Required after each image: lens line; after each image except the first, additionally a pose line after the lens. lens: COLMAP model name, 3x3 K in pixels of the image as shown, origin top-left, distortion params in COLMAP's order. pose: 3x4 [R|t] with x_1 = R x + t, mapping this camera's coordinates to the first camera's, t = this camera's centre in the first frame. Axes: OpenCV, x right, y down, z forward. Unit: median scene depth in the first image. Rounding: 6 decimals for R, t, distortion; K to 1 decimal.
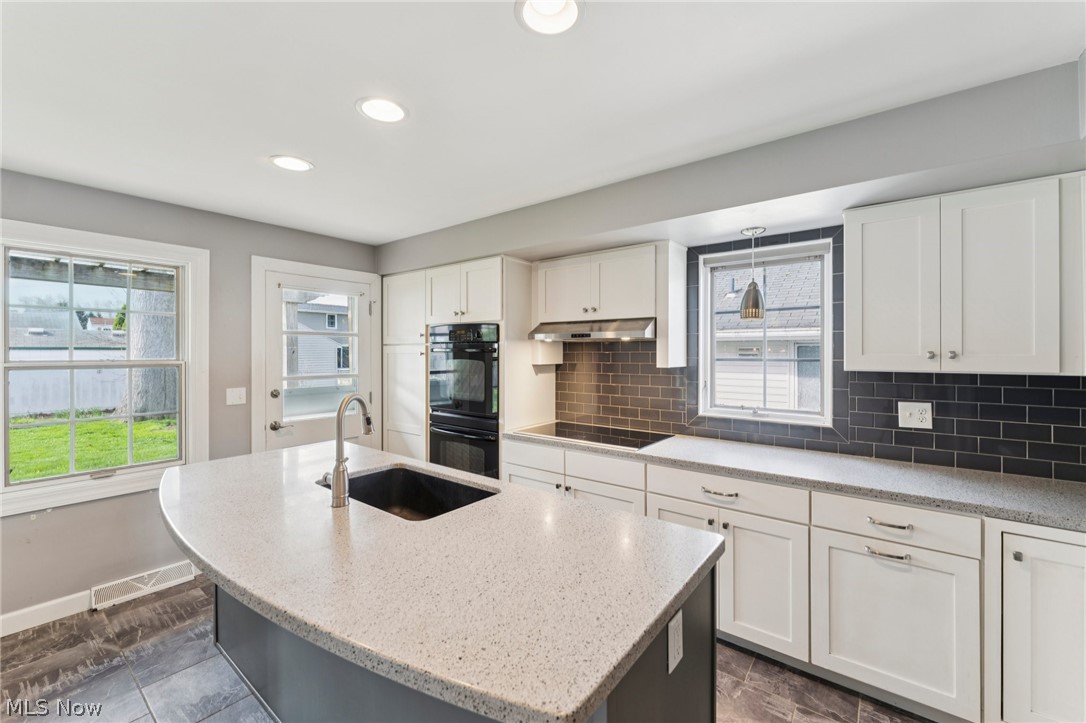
lens RADIAL K [[443.8, 0, 547.2], [0, 443.8, 353.5], [0, 0, 1]] dist [-0.001002, -0.000142]
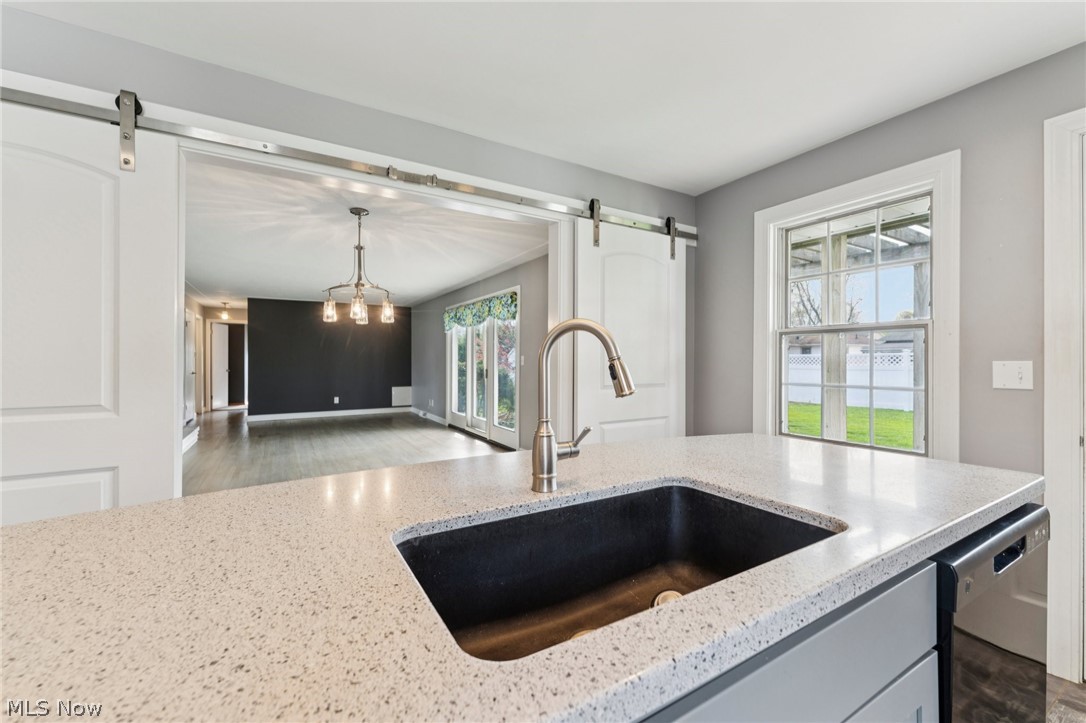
lens RADIAL K [[440.5, 0, 544.4], [0, 440.5, 359.1], [0, 0, 1]] dist [-0.002468, -0.000334]
pose [[-0.365056, -0.000644, -0.930985, 0.076914], [-0.002832, 0.999996, 0.000419, 0.087398], [0.930981, 0.002790, -0.365056, 0.719654]]
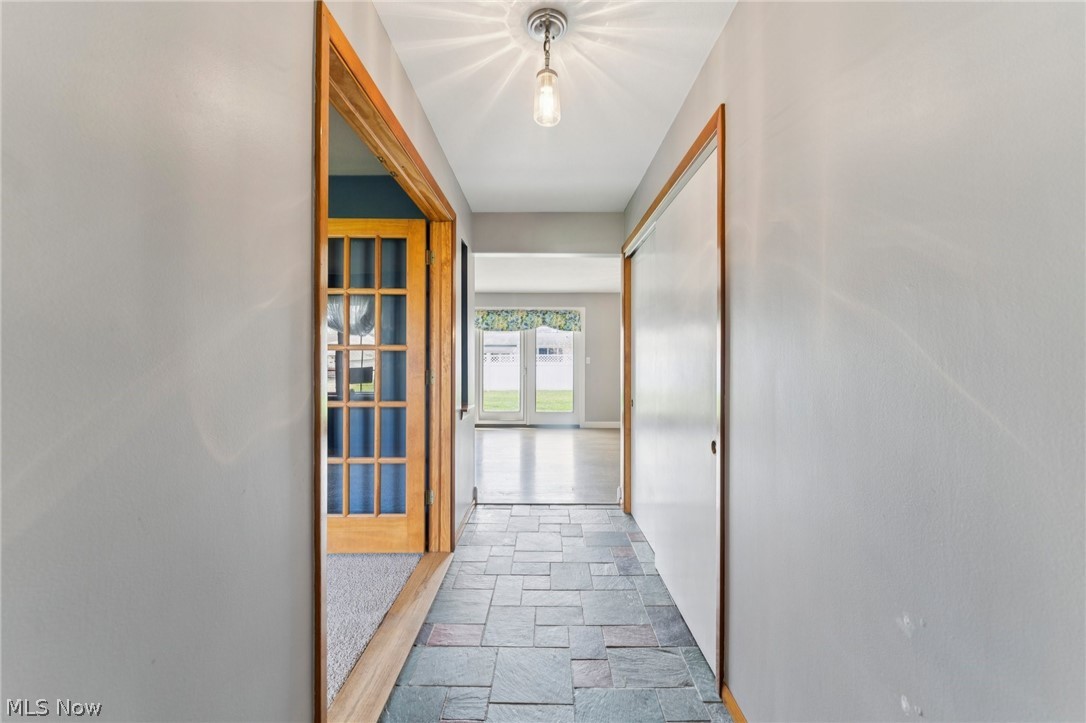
lens RADIAL K [[436.3, 0, 540.2], [0, 436.3, 361.3], [0, 0, 1]] dist [-0.000518, 0.000003]
pose [[0.606494, -0.000043, -0.795088, 0.321758], [-0.004447, 0.999984, -0.003446, 0.112223], [0.795076, 0.005626, 0.606484, -2.096888]]
